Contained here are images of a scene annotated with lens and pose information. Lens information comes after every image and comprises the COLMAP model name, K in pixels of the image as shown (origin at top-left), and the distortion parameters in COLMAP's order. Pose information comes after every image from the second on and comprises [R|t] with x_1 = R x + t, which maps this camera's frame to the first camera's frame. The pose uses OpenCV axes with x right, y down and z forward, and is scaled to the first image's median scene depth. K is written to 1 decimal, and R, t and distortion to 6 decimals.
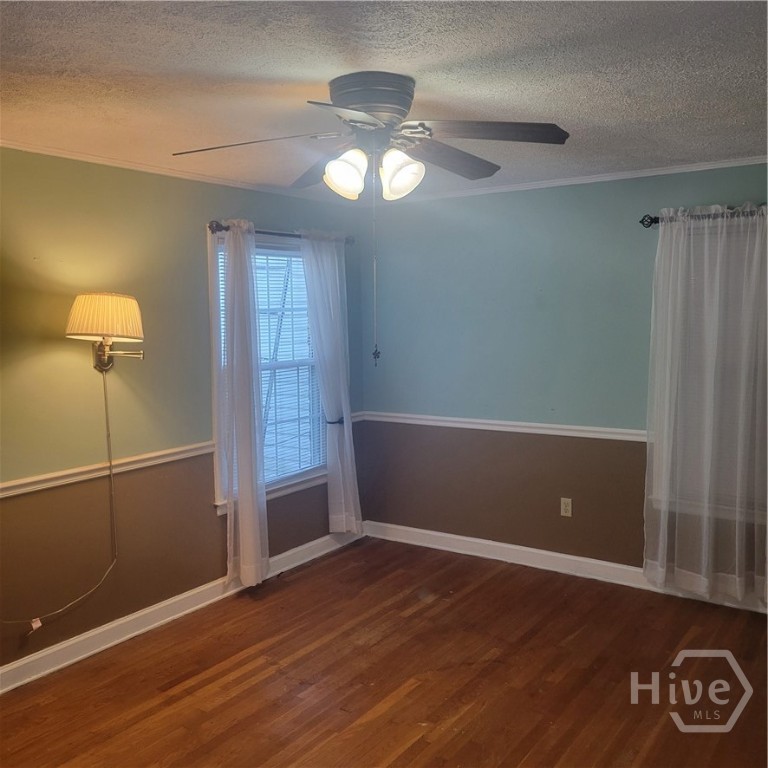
lens RADIAL K [[767.3, 0, 380.6], [0, 767.3, 381.7], [0, 0, 1]] dist [0.062191, 0.000000]
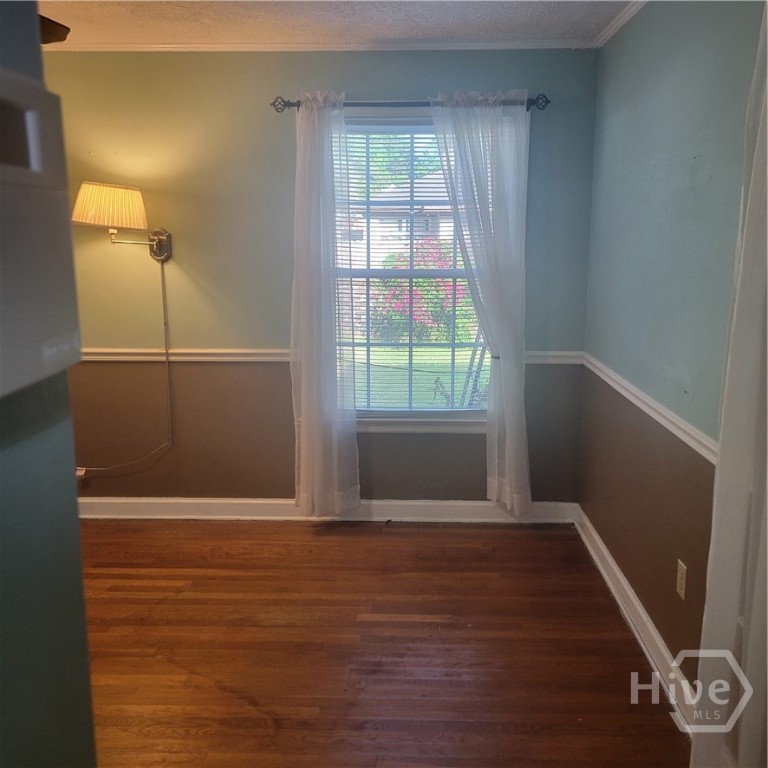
lens RADIAL K [[767.3, 0, 389.4], [0, 767.3, 370.4], [0, 0, 1]] dist [0.062191, 0.000000]
pose [[0.541907, 0.167539, -0.823570, 0.626529], [-0.087385, 0.985850, 0.143052, -0.040367], [0.835883, -0.005553, 0.548880, 0.628182]]
